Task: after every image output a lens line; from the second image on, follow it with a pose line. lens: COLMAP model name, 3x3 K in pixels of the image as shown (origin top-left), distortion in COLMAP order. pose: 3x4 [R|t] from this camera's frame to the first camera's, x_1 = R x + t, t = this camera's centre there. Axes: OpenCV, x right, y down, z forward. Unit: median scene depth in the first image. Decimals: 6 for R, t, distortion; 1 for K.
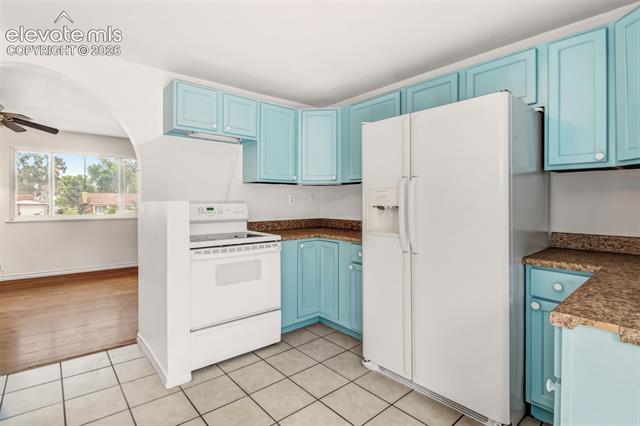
lens RADIAL K [[312.4, 0, 319.8], [0, 312.4, 207.3], [0, 0, 1]] dist [-0.012091, -0.000171]
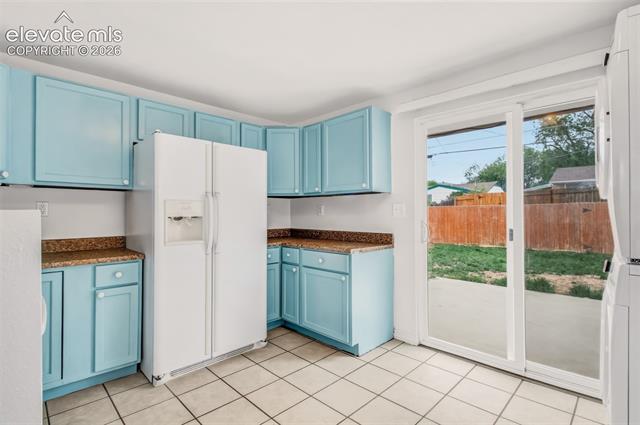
lens RADIAL K [[312.4, 0, 319.8], [0, 312.4, 206.8], [0, 0, 1]] dist [-0.012091, -0.000171]
pose [[-0.070937, 0.013309, 0.997392, -0.929076], [0.014781, 0.999815, -0.012290, -0.018782], [-0.997371, 0.013871, -0.071121, 0.619535]]
